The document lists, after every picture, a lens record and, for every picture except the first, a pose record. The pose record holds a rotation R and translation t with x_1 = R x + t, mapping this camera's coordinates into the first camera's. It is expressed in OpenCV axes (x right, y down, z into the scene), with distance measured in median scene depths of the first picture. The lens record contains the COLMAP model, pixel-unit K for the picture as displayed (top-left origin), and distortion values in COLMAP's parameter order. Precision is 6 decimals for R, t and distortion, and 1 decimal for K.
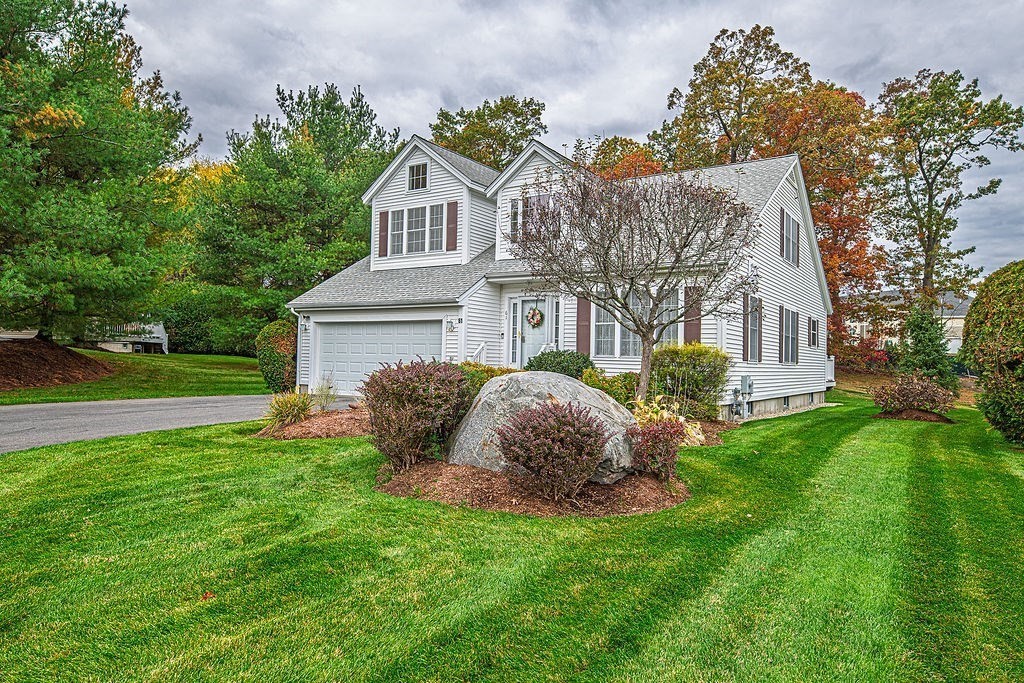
lens RADIAL K [[685.2, 0, 512.0], [0, 685.2, 341.5], [0, 0, 1]] dist [-0.000805, -0.000508]
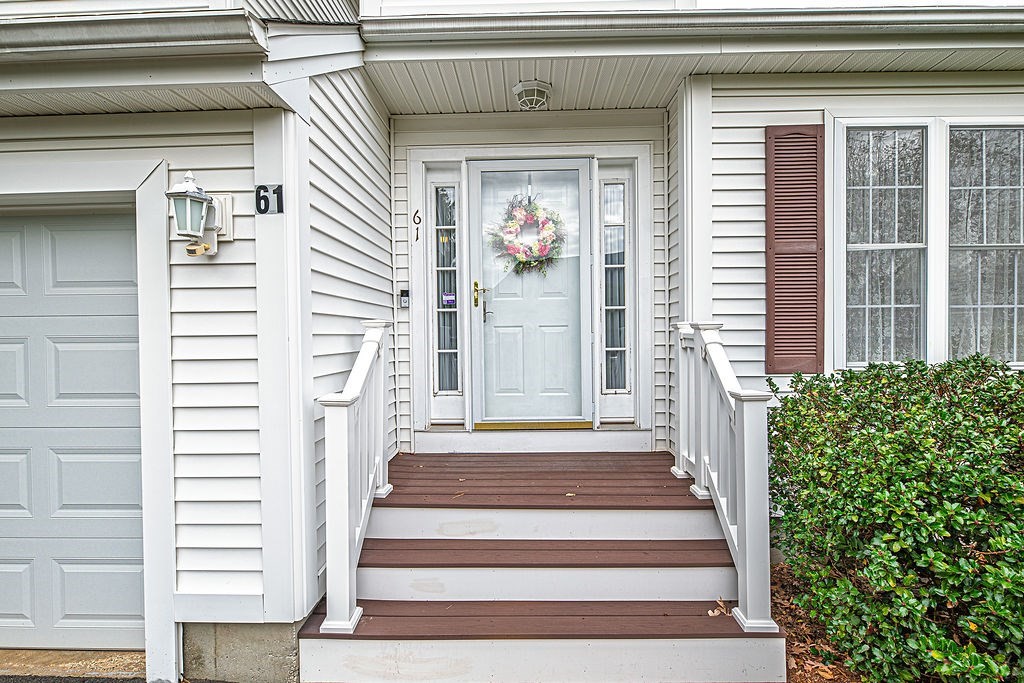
lens RADIAL K [[494.1, 0, 515.5], [0, 494.1, 344.2], [0, 0, 1]] dist [0.002187, -0.004498]
pose [[0.848186, -0.041113, 0.528100, -0.083809], [0.012471, 0.998257, 0.057685, -0.000935], [-0.529551, -0.042342, 0.847221, 0.807810]]
